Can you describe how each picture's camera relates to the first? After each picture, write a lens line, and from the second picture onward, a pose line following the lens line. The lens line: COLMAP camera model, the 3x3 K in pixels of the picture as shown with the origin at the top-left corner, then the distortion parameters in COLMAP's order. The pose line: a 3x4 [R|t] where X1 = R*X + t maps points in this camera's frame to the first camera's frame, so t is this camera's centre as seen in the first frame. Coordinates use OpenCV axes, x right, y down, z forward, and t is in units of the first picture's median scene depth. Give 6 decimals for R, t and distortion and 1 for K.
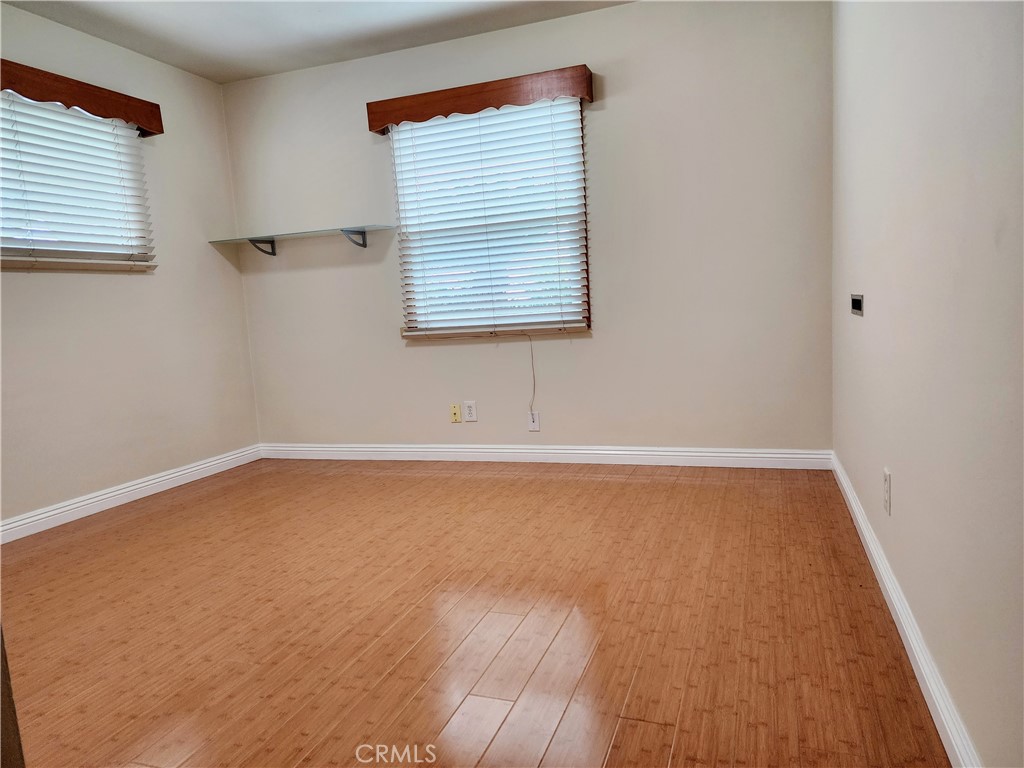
lens RADIAL K [[685.0, 0, 508.7], [0, 685.0, 390.4], [0, 0, 1]] dist [0.082045, -0.083749]
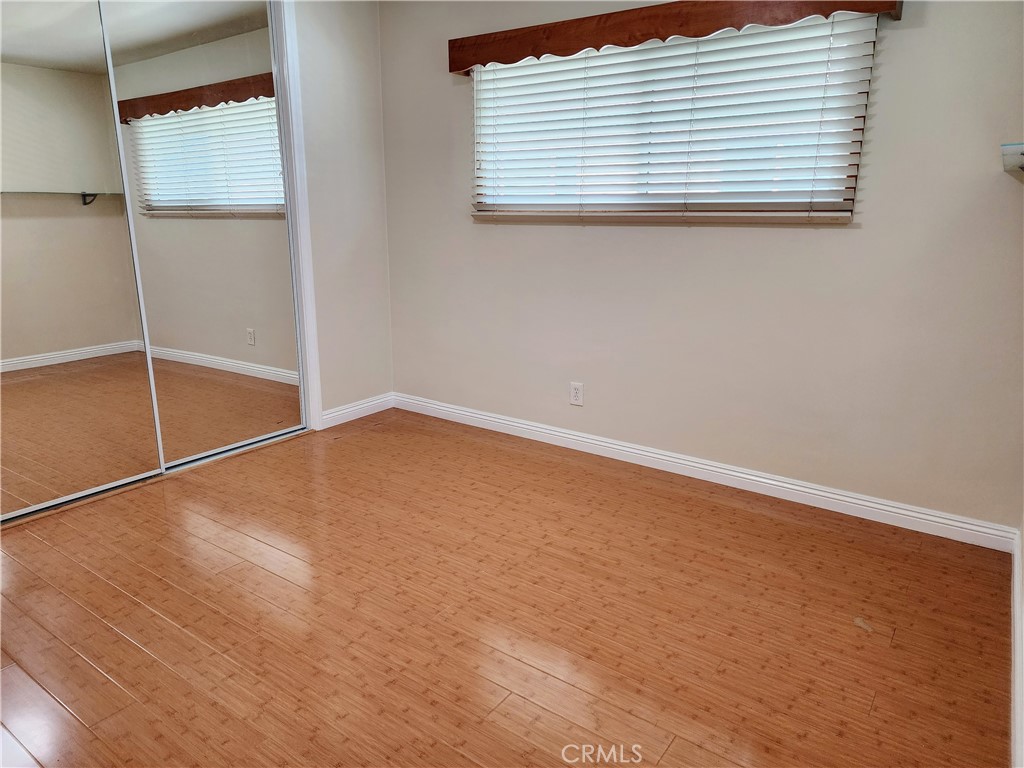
lens RADIAL K [[685.0, 0, 508.7], [0, 685.0, 390.4], [0, 0, 1]] dist [0.082045, -0.083749]
pose [[-0.252746, 0.306722, -0.917628, 0.359801], [-0.118356, 0.931496, 0.343957, -0.267923], [0.960266, 0.195540, -0.199130, 1.029791]]
